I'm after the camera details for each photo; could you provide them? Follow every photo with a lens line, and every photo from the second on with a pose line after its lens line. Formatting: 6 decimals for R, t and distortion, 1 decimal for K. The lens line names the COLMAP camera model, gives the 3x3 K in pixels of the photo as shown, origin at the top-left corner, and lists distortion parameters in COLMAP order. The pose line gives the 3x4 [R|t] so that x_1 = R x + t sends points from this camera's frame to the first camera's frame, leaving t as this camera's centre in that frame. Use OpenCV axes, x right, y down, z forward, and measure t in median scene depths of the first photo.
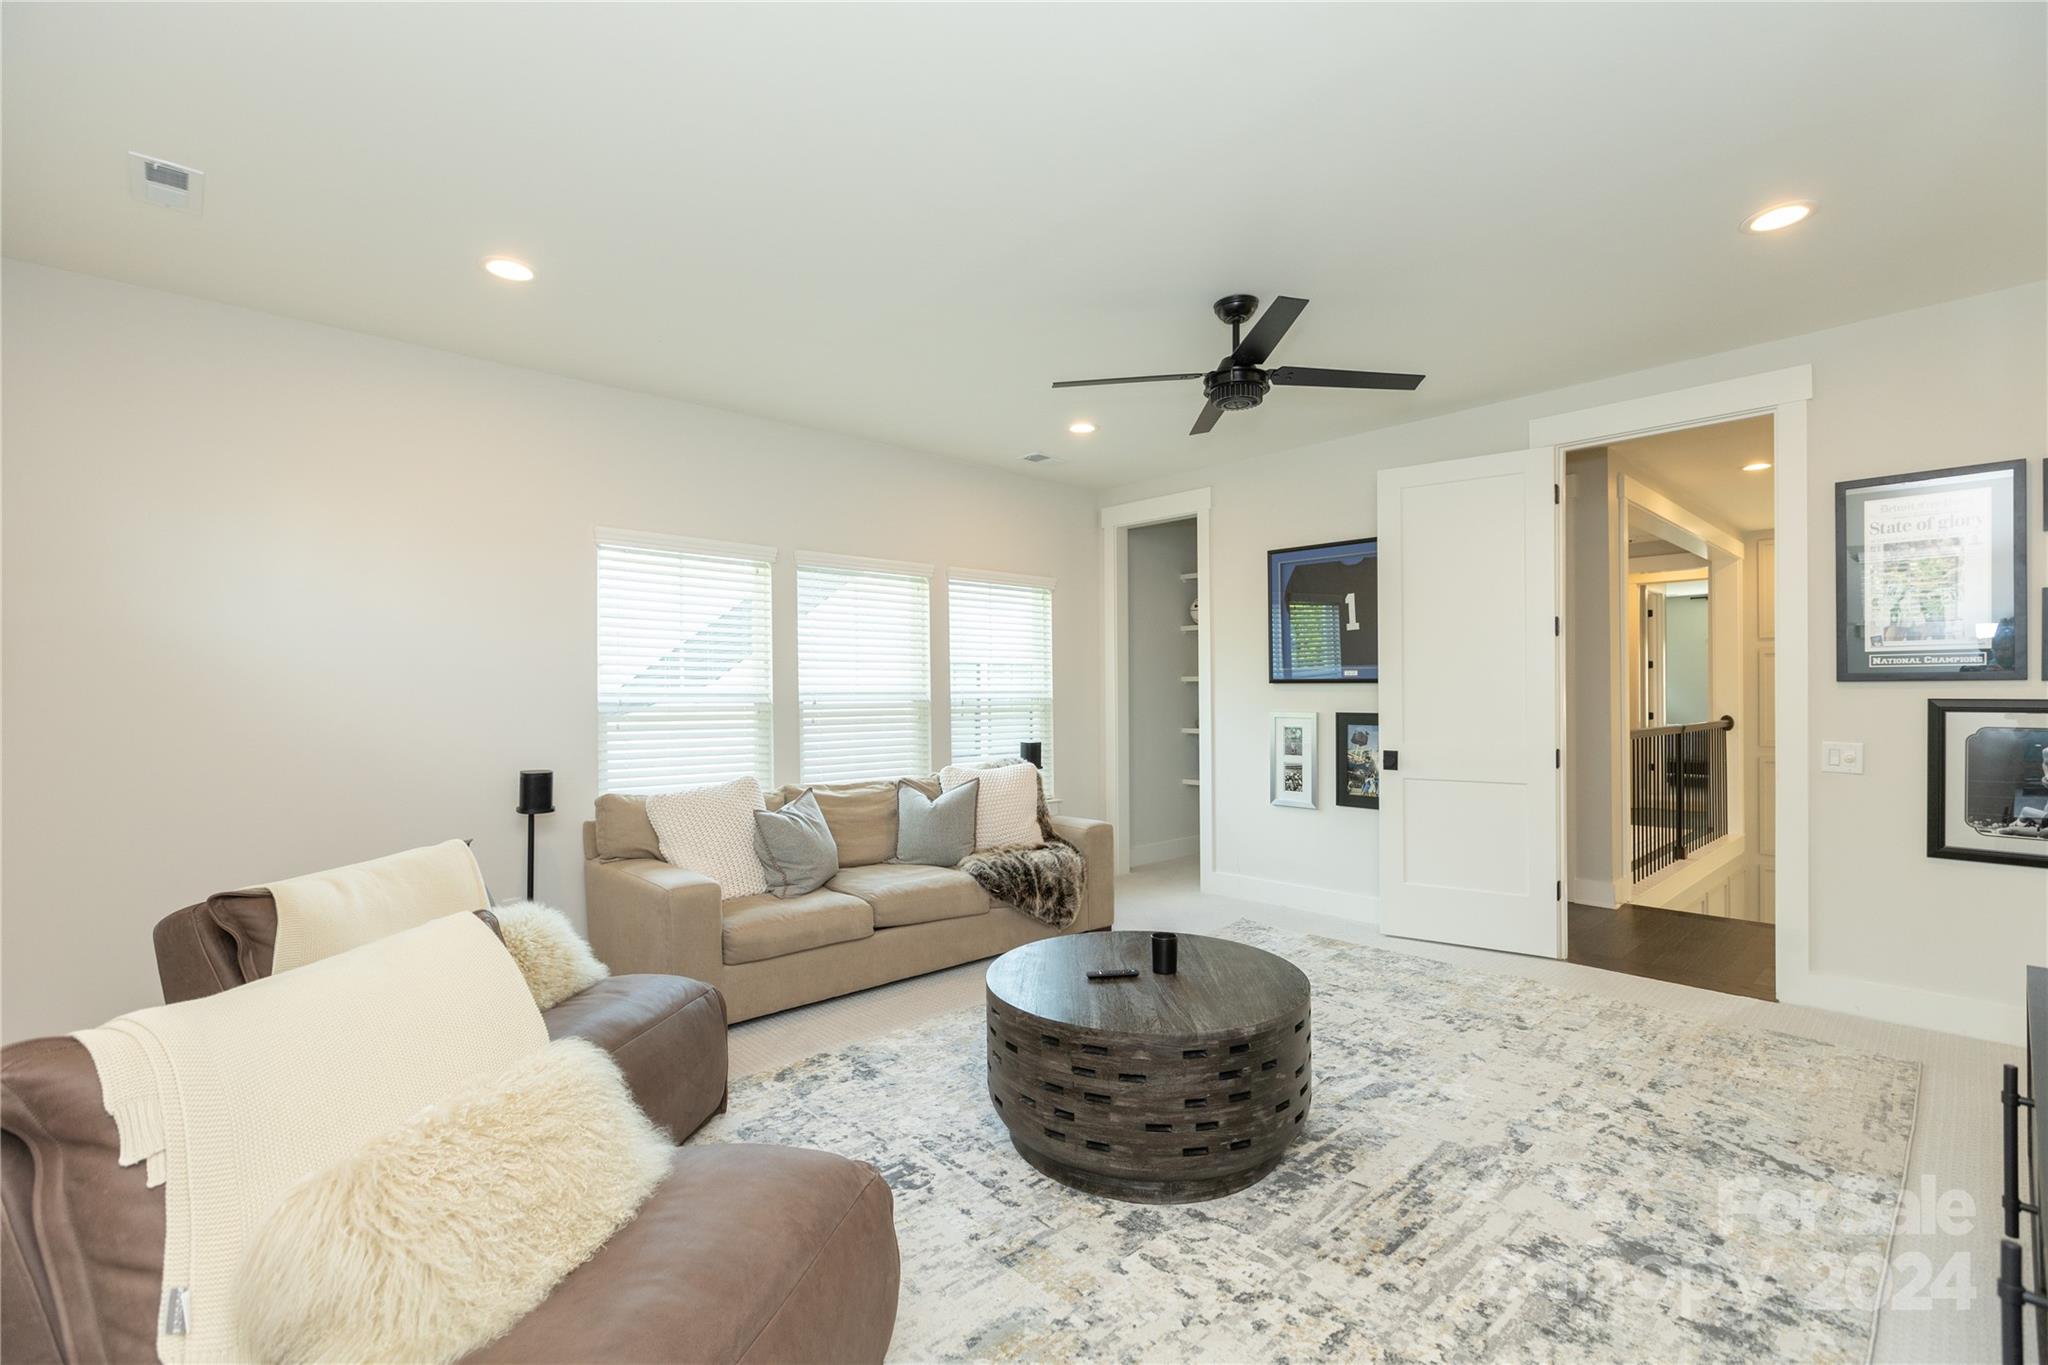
lens RADIAL K [[918.5, 0, 1026.0], [0, 918.5, 684.9], [0, 0, 1]] dist [-0.000400, -0.000148]
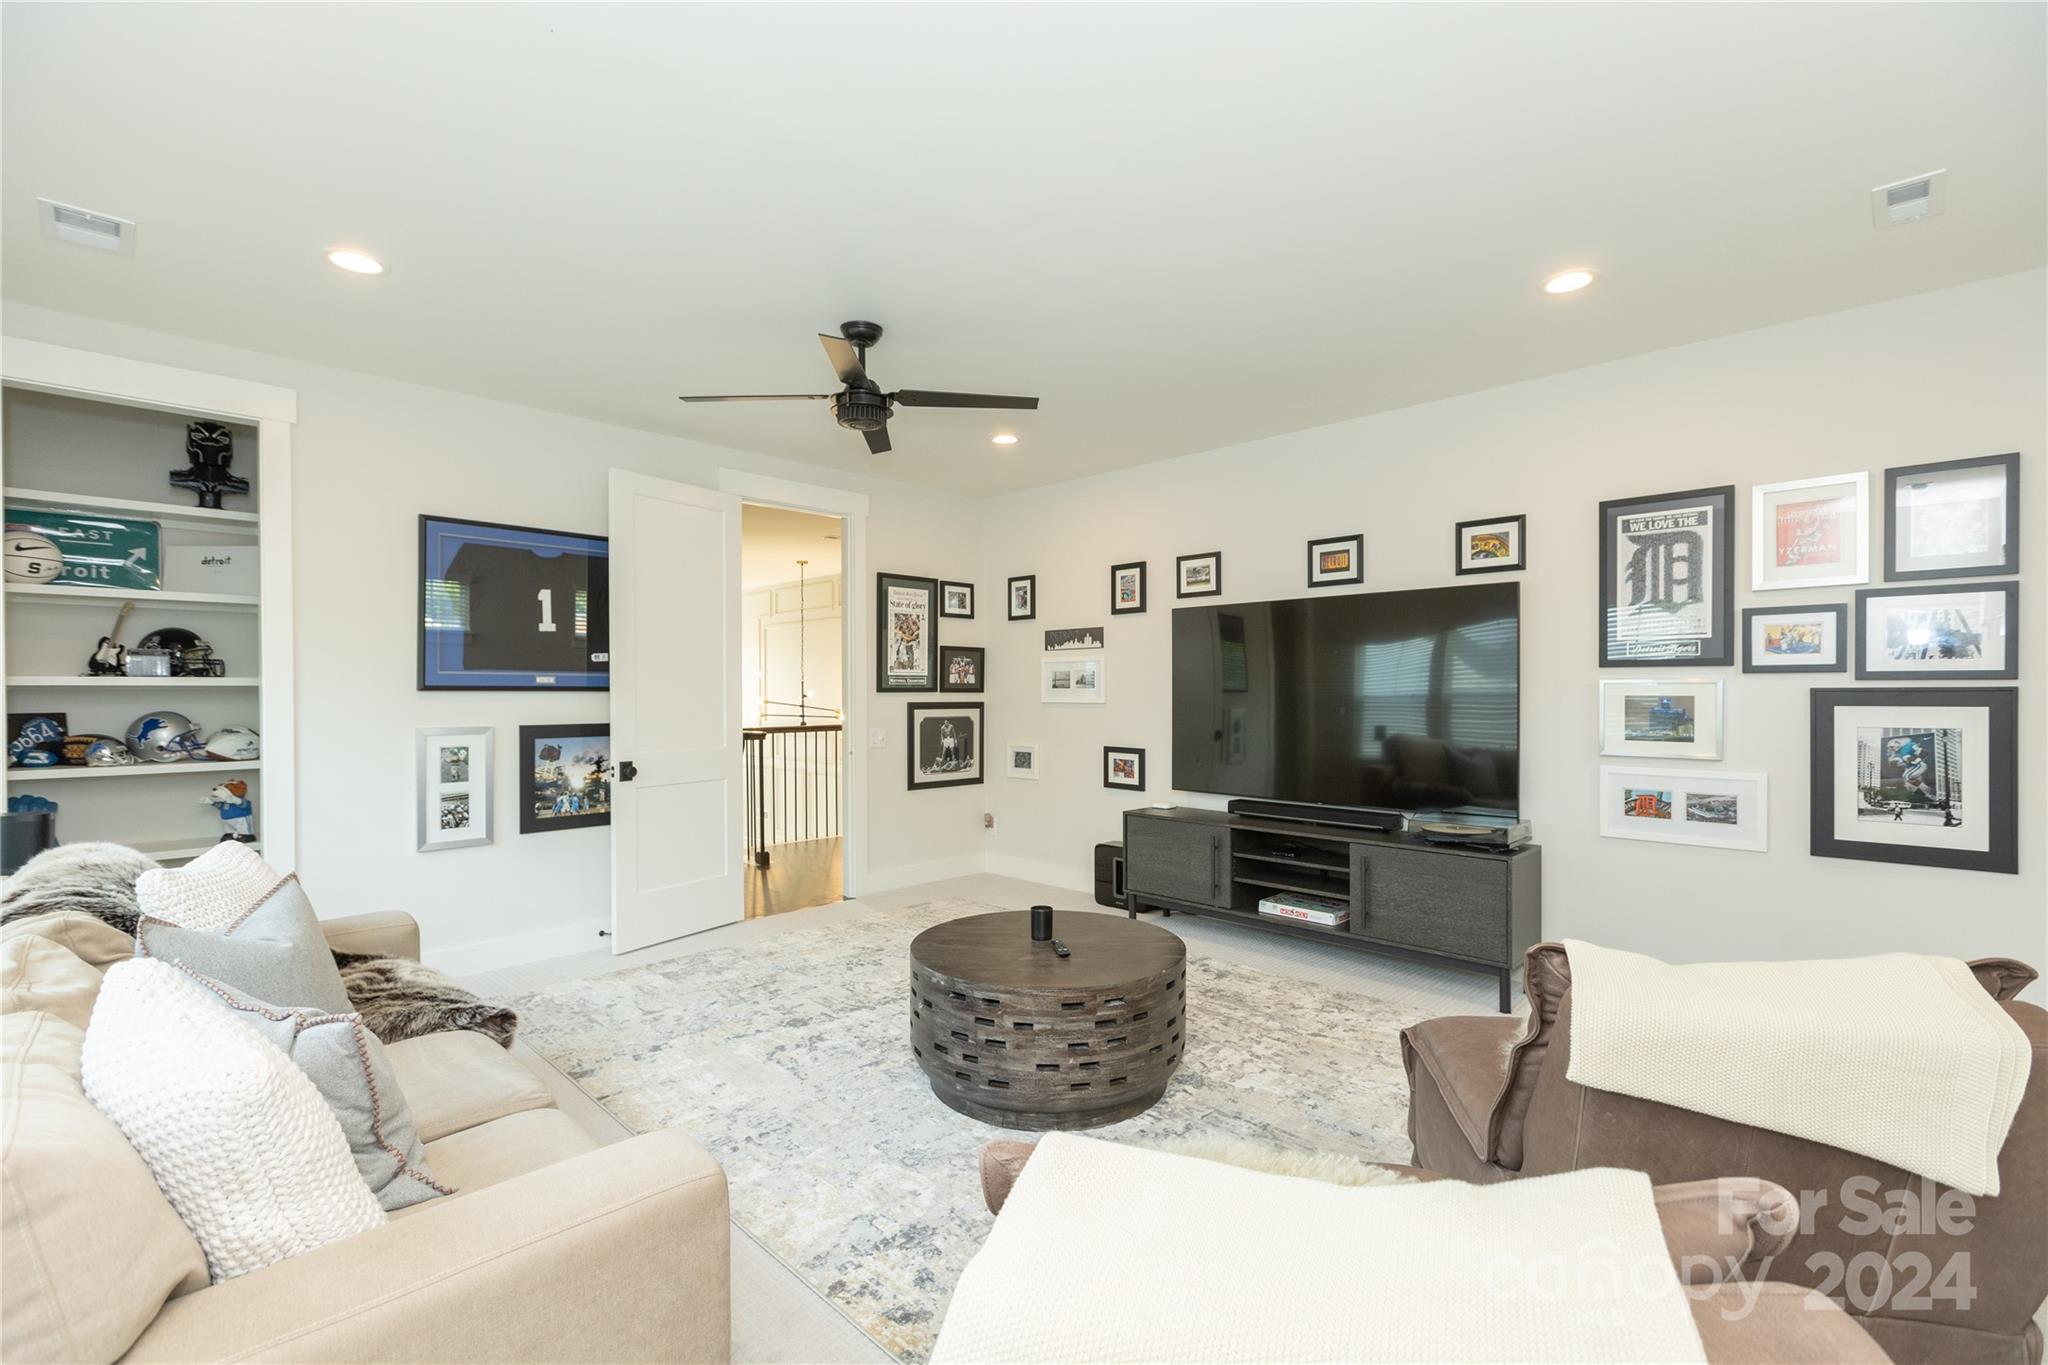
lens RADIAL K [[918.5, 0, 1026.0], [0, 918.5, 684.9], [0, 0, 1]] dist [-0.000400, -0.000148]
pose [[-0.063960, 0.012688, 0.997872, -0.588805], [-0.002201, 0.999915, -0.012855, 0.002457], [-0.997950, -0.003019, -0.063926, 0.630951]]
